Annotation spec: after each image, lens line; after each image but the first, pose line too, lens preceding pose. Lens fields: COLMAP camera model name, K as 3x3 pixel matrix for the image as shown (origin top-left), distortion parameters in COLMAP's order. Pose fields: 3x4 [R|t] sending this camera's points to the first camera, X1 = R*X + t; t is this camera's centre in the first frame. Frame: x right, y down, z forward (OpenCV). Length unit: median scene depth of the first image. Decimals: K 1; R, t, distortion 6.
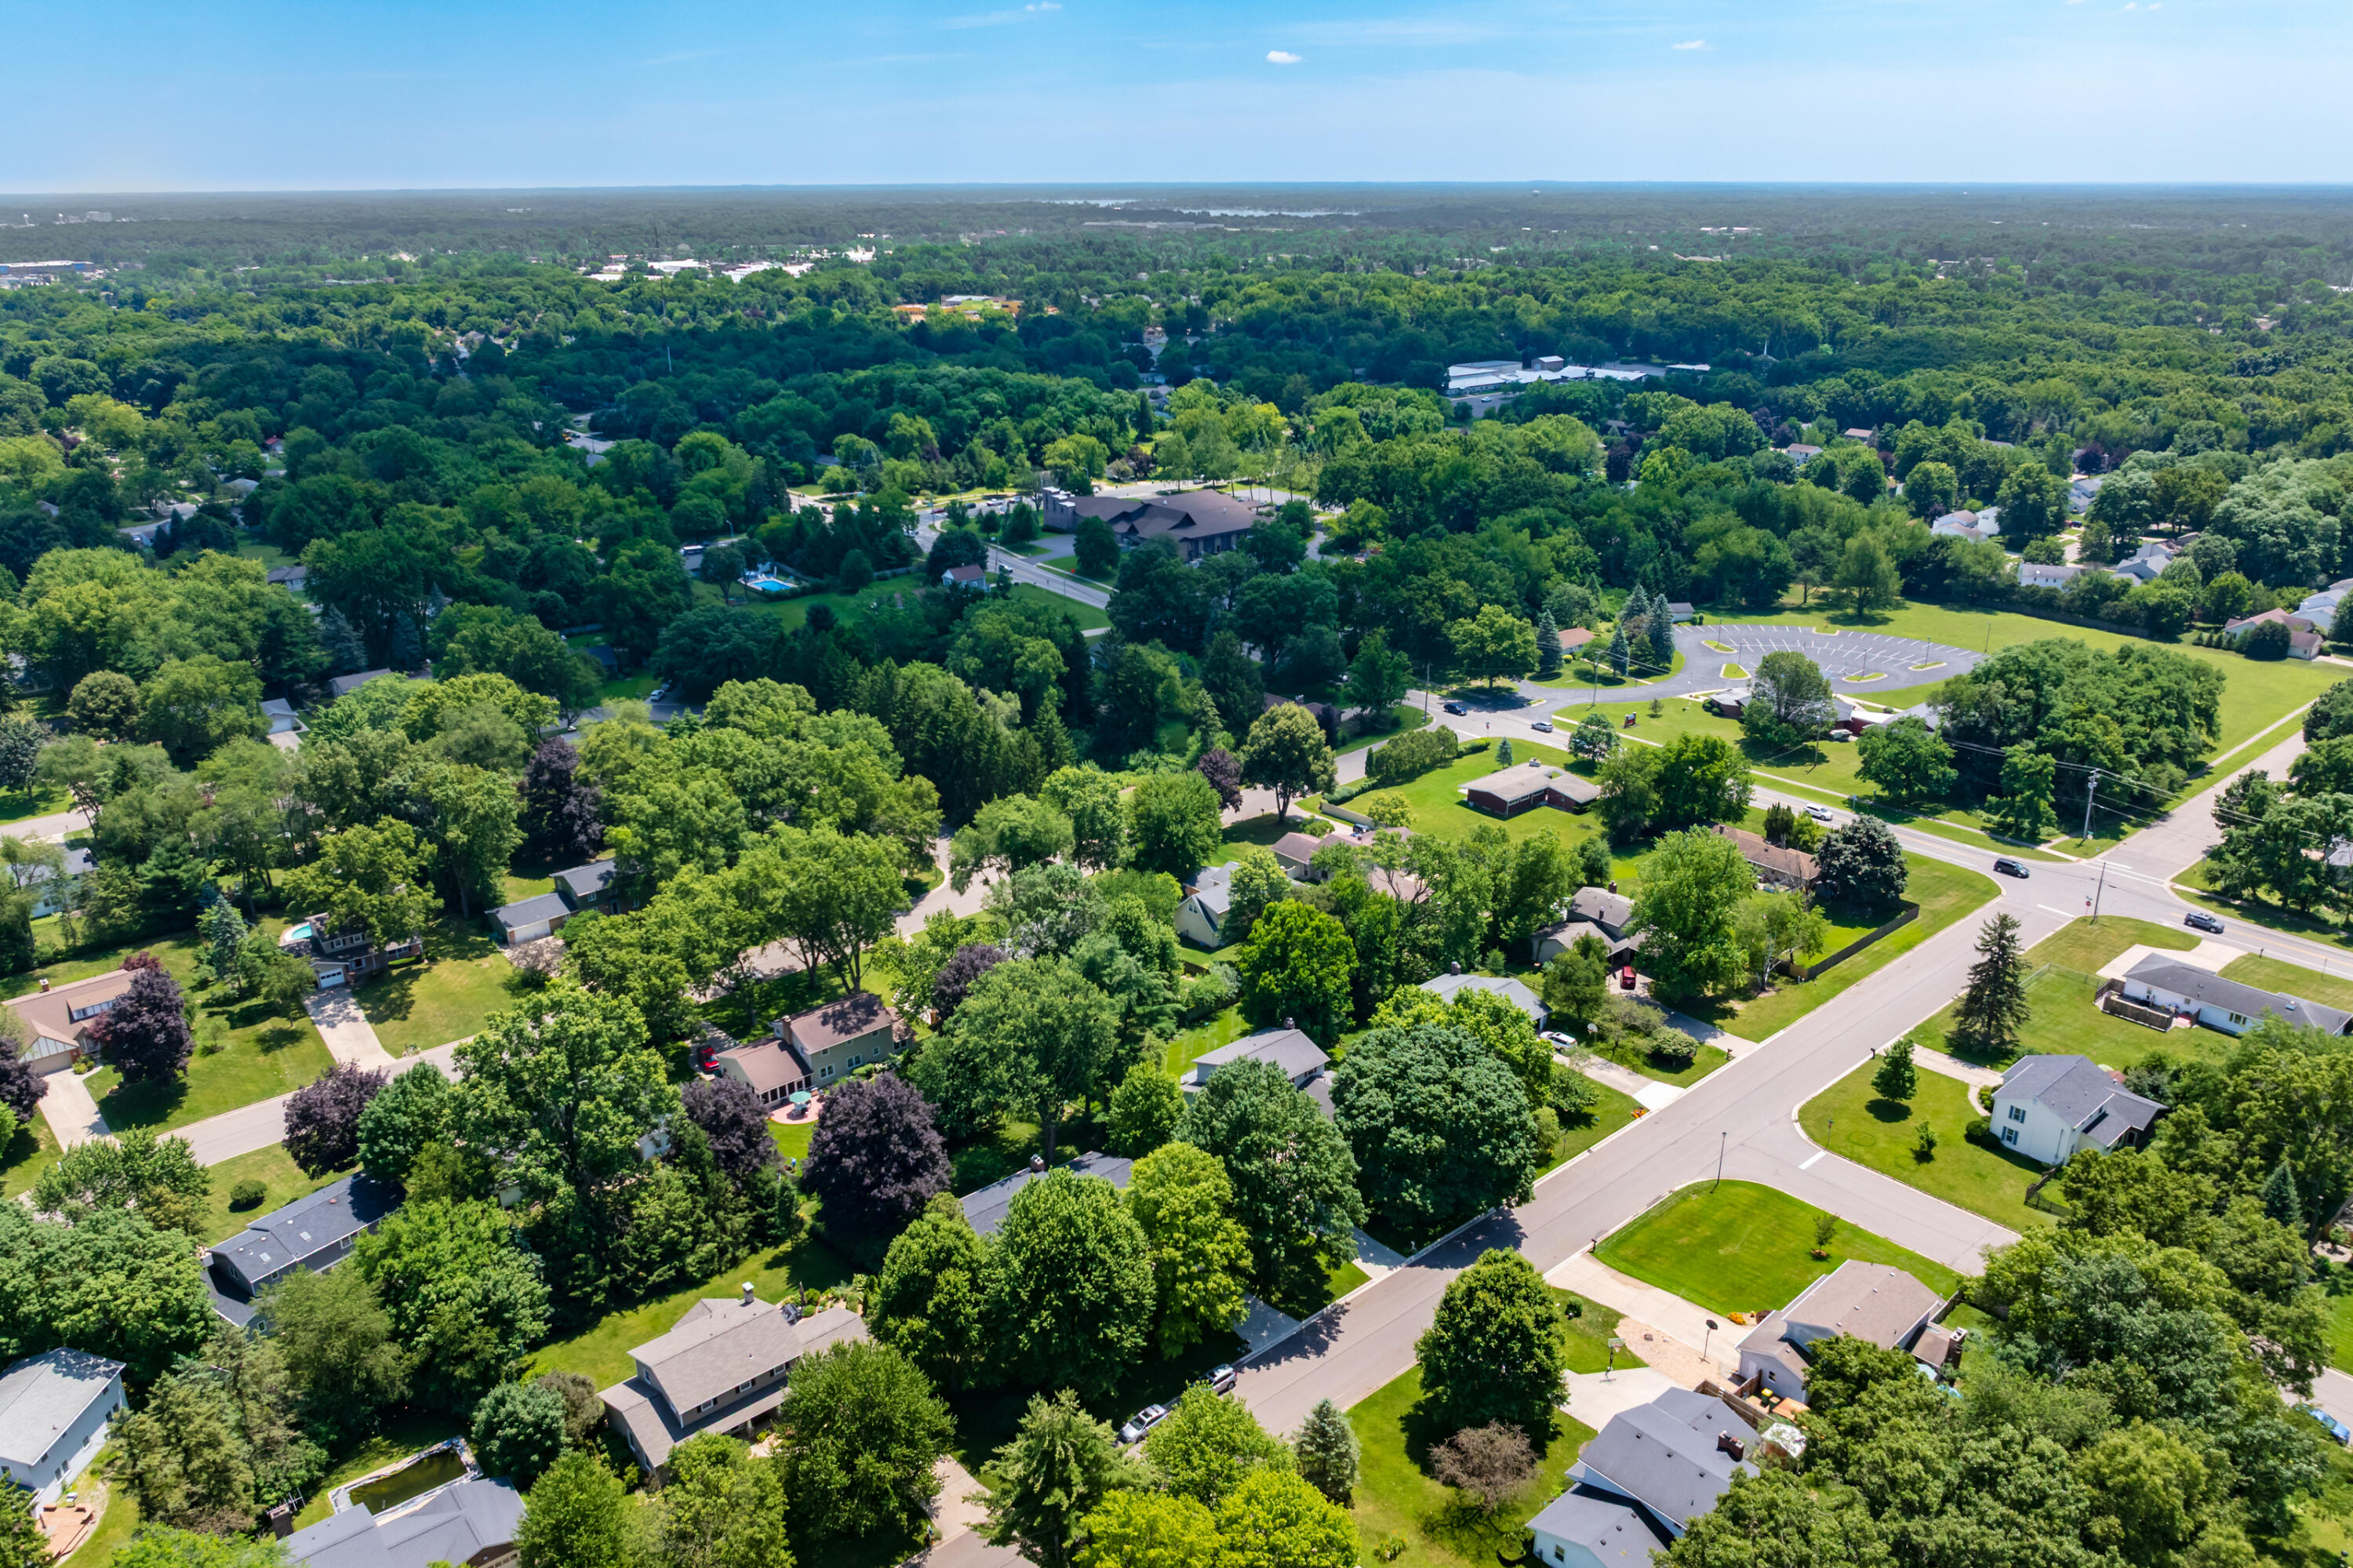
lens RADIAL K [[1665.8, 0, 1189.4], [0, 1665.8, 778.1], [0, 0, 1]] dist [-0.028758, 0.006494]
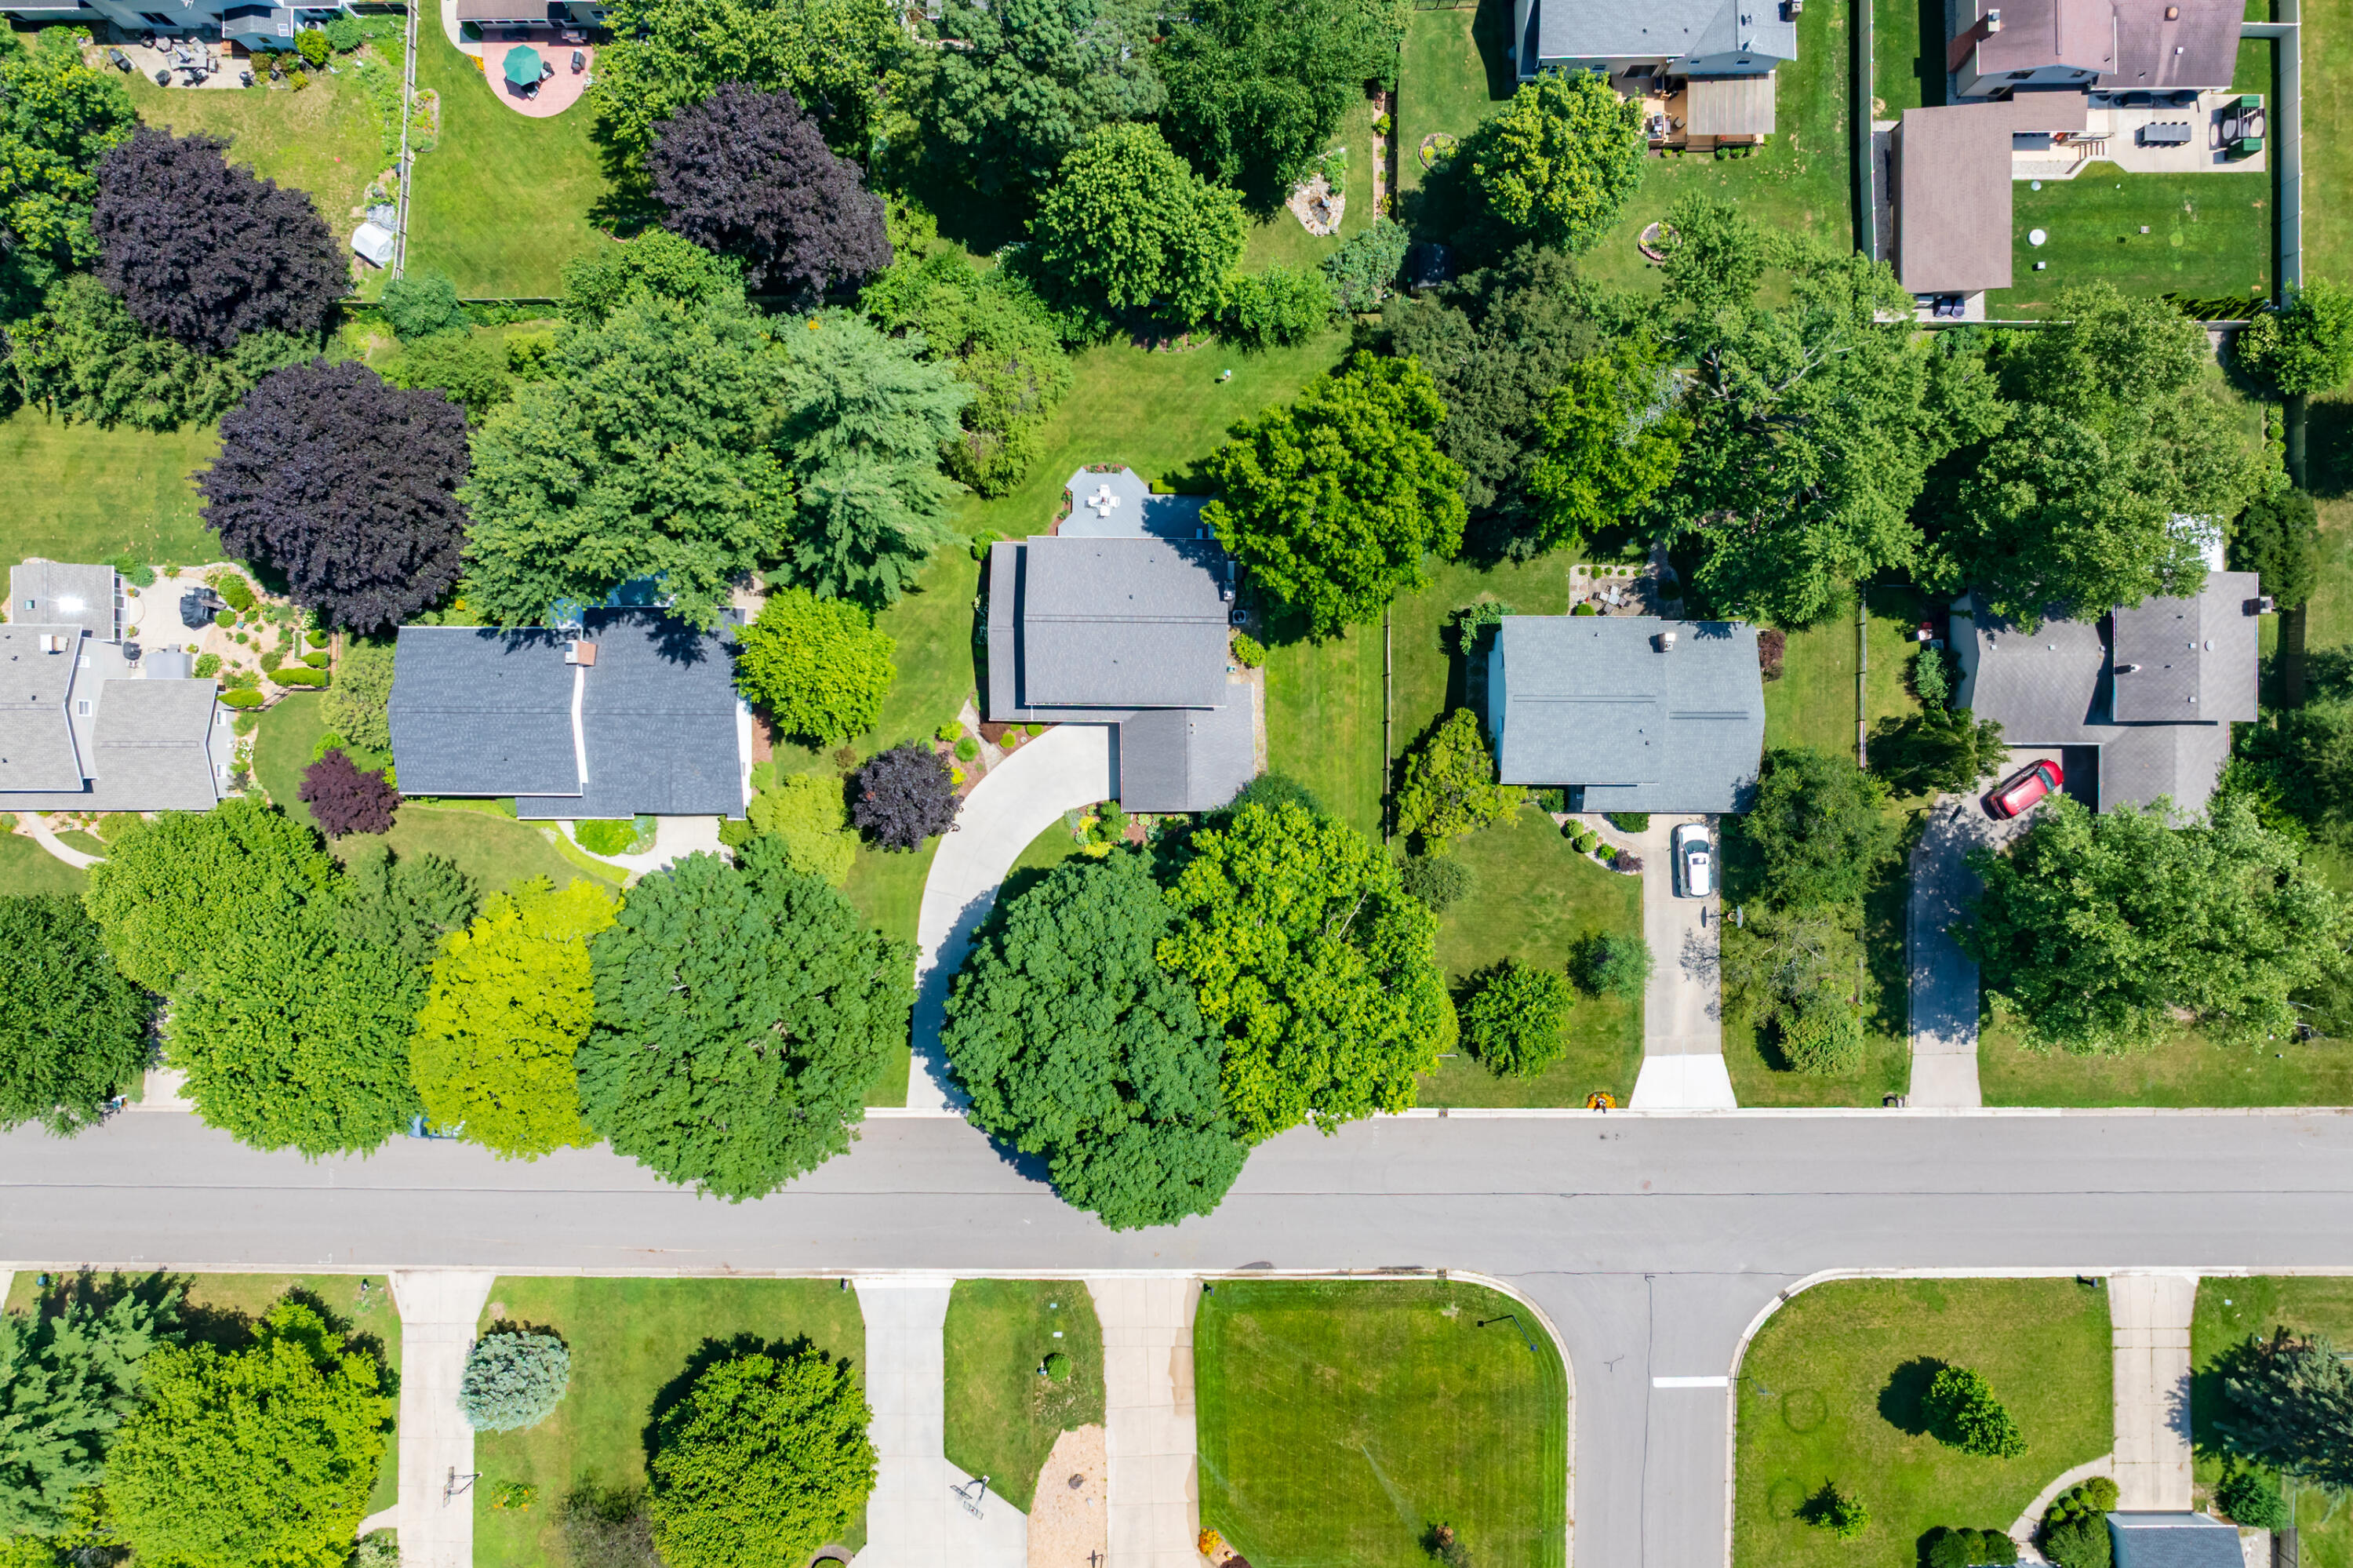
lens RADIAL K [[1611.6, 0, 1191.0], [0, 1611.6, 782.9], [0, 0, 1]] dist [-0.025141, -0.003765]
pose [[0.748941, 0.662402, 0.017621, 0.081756], [-0.238270, 0.244394, 0.939946, -0.300211], [0.618316, -0.708163, 0.340867, 0.785634]]
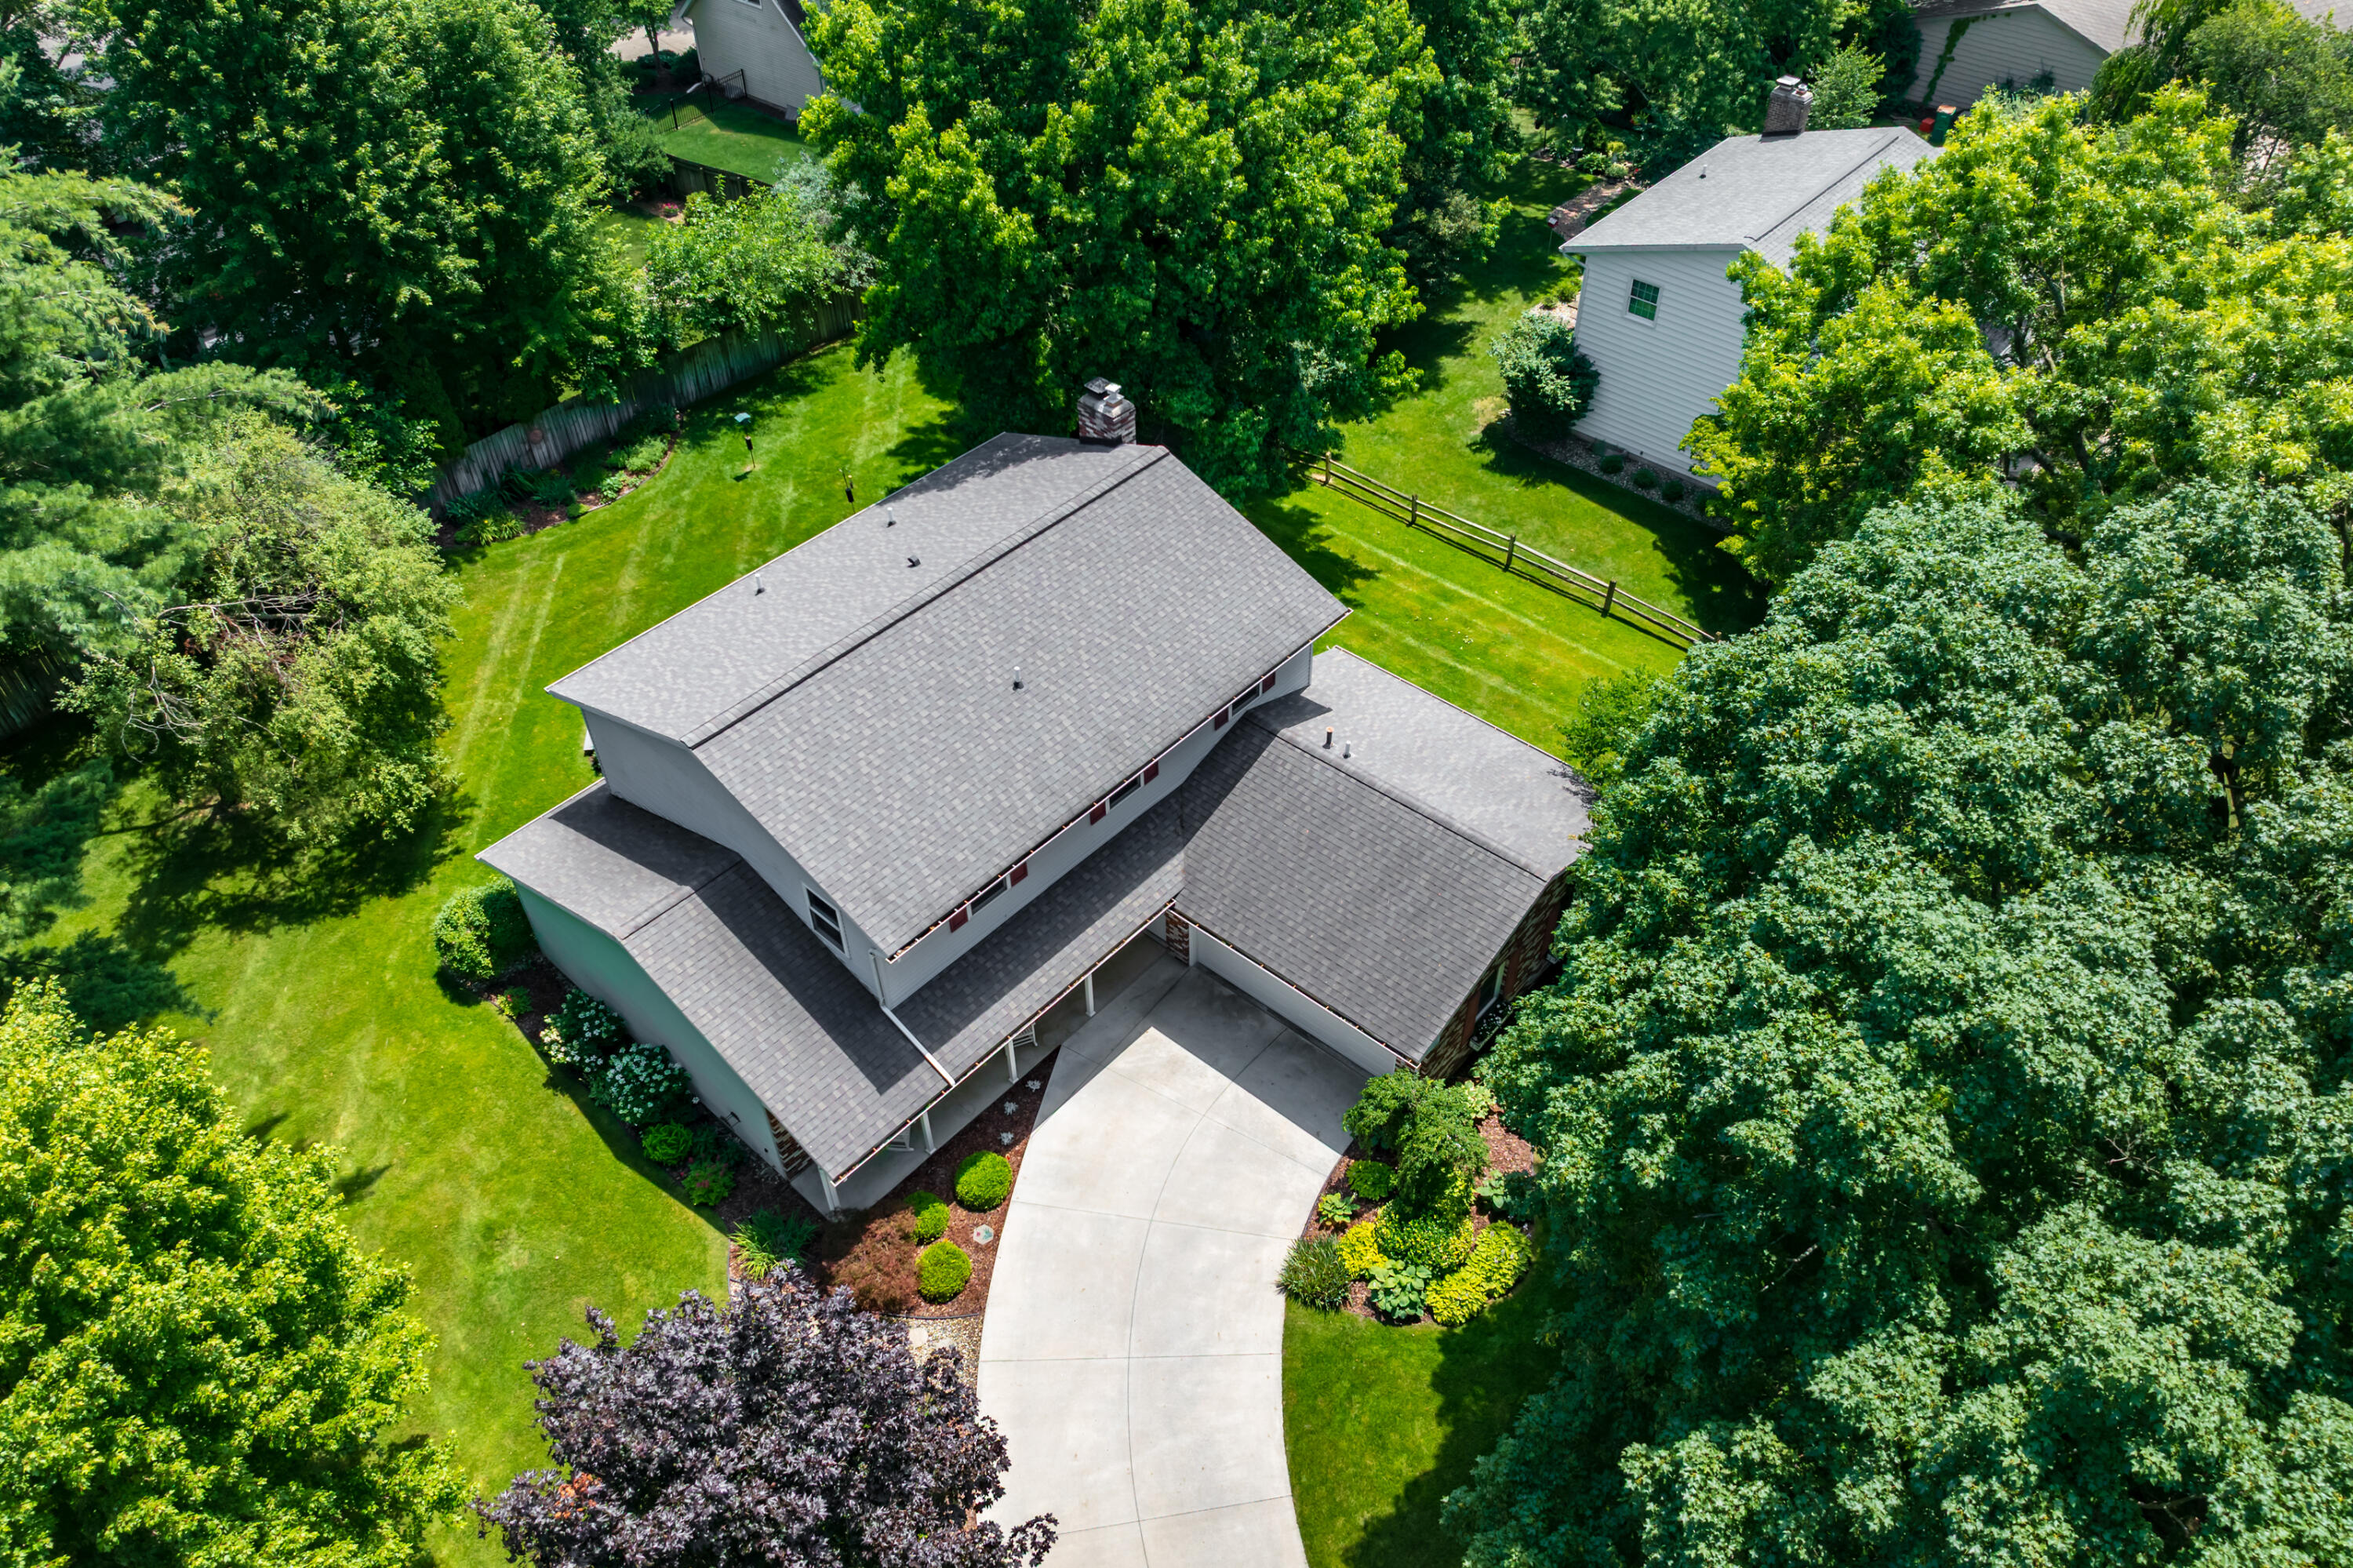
lens RADIAL K [[1665.8, 0, 1189.4], [0, 1665.8, 778.1], [0, 0, 1]] dist [-0.028758, 0.006494]
pose [[0.991937, -0.093137, 0.085947, 0.049859], [0.050269, 0.911690, 0.407791, 0.109962], [-0.116338, -0.400183, 0.909021, 0.818417]]
